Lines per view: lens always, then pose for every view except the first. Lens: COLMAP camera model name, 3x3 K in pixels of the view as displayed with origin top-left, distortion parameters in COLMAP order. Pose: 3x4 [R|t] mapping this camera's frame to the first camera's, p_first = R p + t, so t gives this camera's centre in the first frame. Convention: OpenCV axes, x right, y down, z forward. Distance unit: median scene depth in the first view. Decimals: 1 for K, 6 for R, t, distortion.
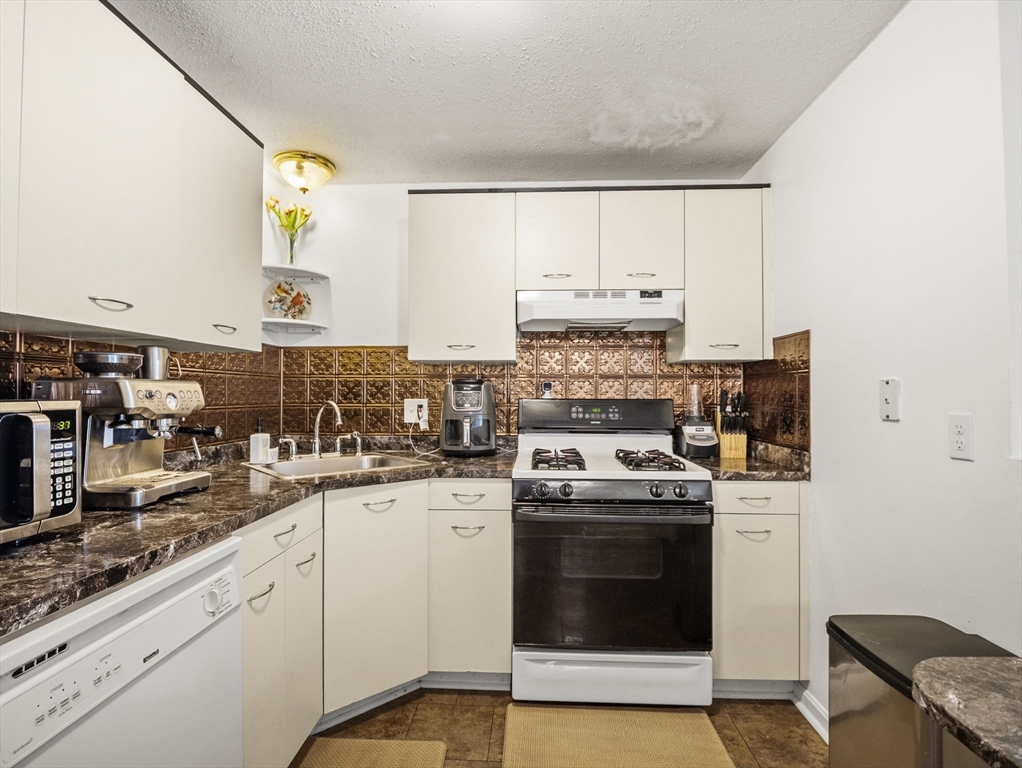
lens RADIAL K [[511.2, 0, 512.8], [0, 511.2, 388.2], [0, 0, 1]] dist [-0.006341, -0.000644]
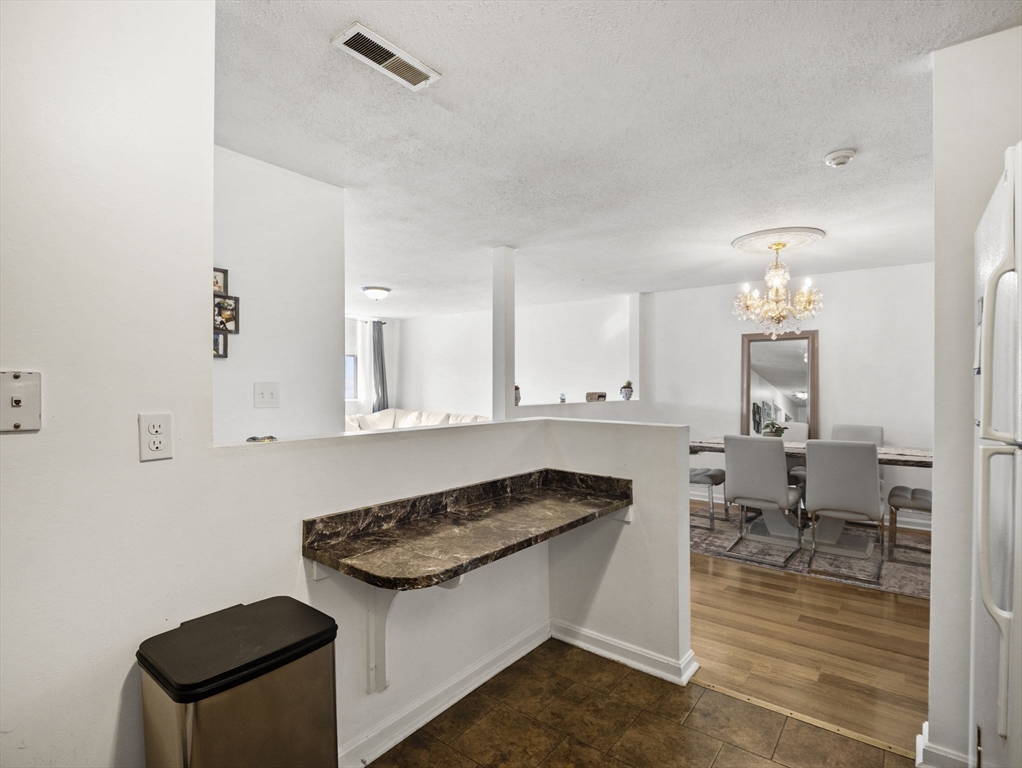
lens RADIAL K [[497.4, 0, 511.0], [0, 497.4, 384.0], [0, 0, 1]] dist [-0.000838, -0.016257]
pose [[-0.813724, -0.003033, 0.581244, -0.115999], [-0.013772, 0.999806, -0.014062, -0.000292], [-0.581089, -0.019447, -0.813608, 0.761006]]
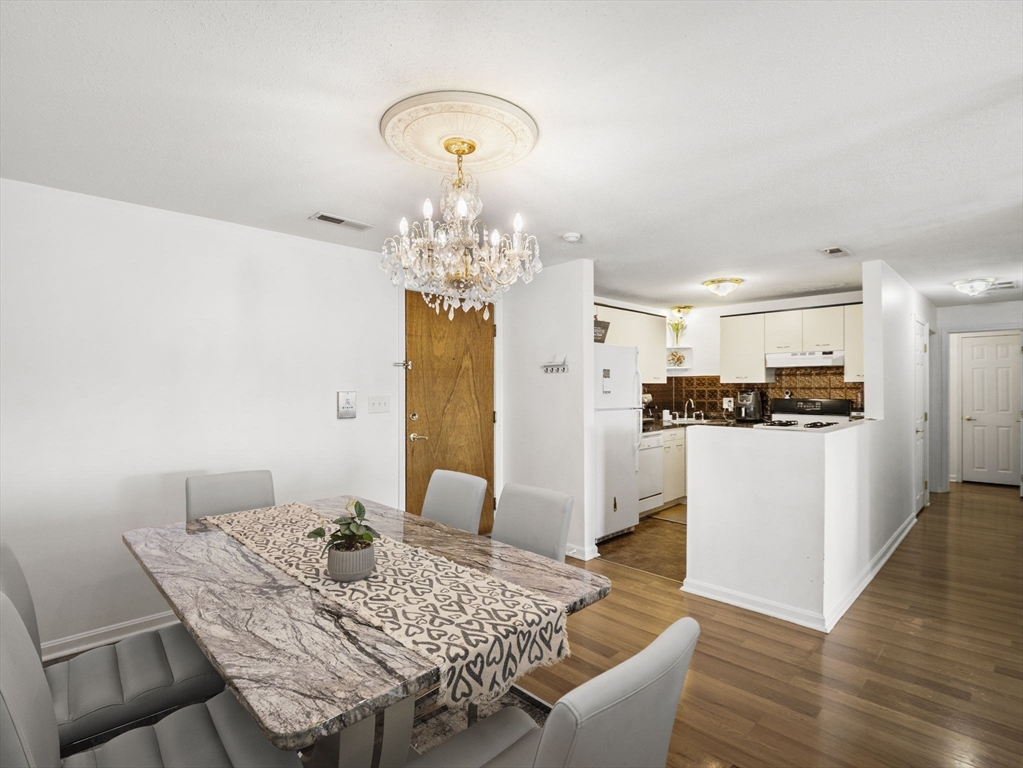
lens RADIAL K [[511.7, 0, 513.3], [0, 511.7, 388.2], [0, 0, 1]] dist [-0.006341, -0.000644]
pose [[0.735500, -0.002589, -0.677520, 0.789485], [0.013066, 0.999861, 0.010363, -0.071527], [0.677399, -0.016475, 0.735431, -1.629329]]
